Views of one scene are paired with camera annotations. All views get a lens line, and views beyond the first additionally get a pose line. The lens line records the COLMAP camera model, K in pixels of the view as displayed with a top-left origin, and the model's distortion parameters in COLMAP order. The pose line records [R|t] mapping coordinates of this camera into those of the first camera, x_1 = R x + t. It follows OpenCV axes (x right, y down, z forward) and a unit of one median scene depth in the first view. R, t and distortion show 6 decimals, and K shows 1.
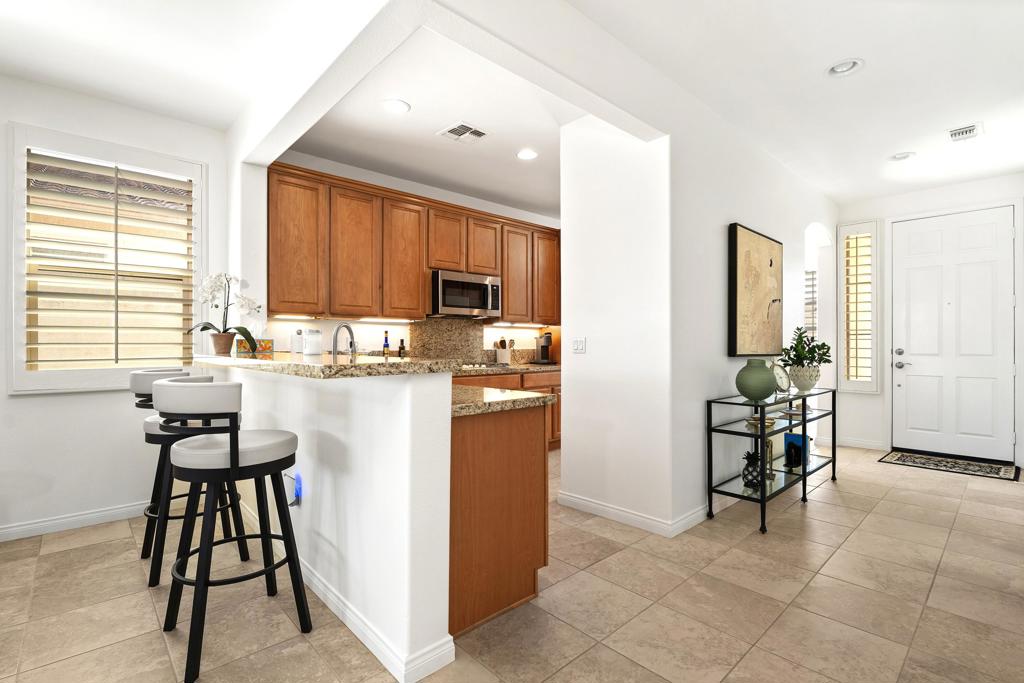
lens RADIAL K [[476.3, 0, 512.0], [0, 476.3, 341.5], [0, 0, 1]] dist [-0.009861, -0.000435]
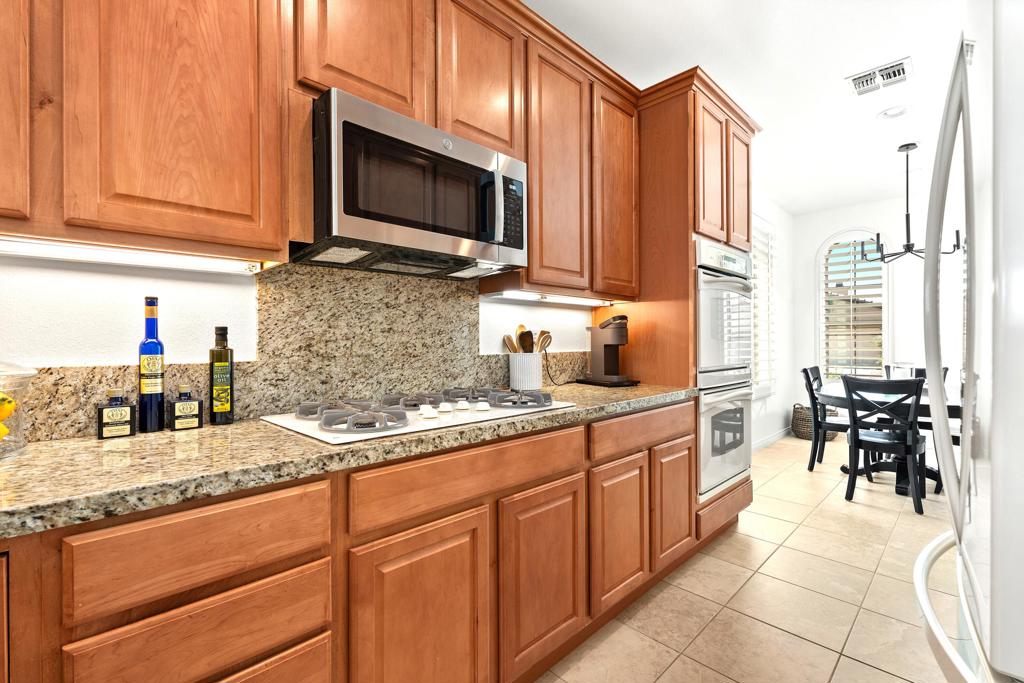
lens RADIAL K [[457.7, 0, 514.4], [0, 457.7, 339.2], [0, 0, 1]] dist [-0.001597, -0.000239]
pose [[0.999206, -0.001227, 0.039830, -0.047263], [0.001100, 0.999994, 0.003210, 0.002291], [-0.039833, -0.003163, 0.999201, 0.631899]]
